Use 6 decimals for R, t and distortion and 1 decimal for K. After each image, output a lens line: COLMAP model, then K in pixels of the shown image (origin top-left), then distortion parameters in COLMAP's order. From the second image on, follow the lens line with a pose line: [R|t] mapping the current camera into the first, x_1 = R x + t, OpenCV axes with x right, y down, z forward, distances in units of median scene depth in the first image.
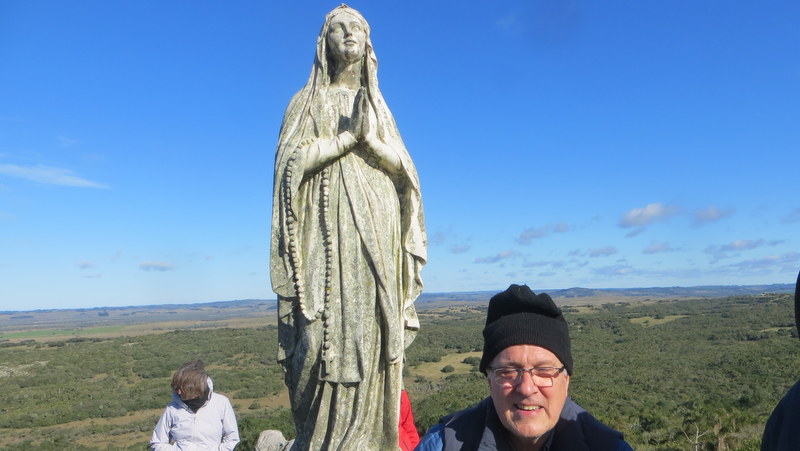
lens RADIAL K [[575.8, 0, 406.0], [0, 575.8, 223.7], [0, 0, 1]] dist [-0.015009, -0.011012]
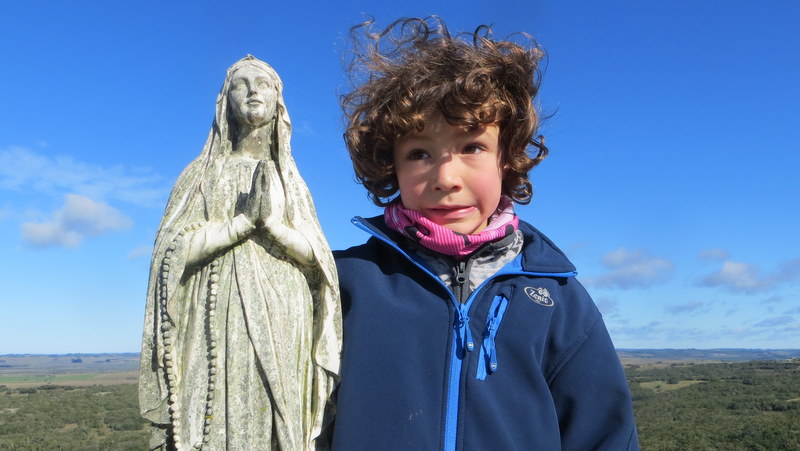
lens RADIAL K [[575.8, 0, 394.9], [0, 575.8, 228.2], [0, 0, 1]] dist [-0.015009, -0.011012]
pose [[0.998565, 0.017623, -0.050574, 0.143223], [-0.019665, 0.999000, -0.040155, -0.109199], [0.049815, 0.041092, 0.997913, 0.208978]]
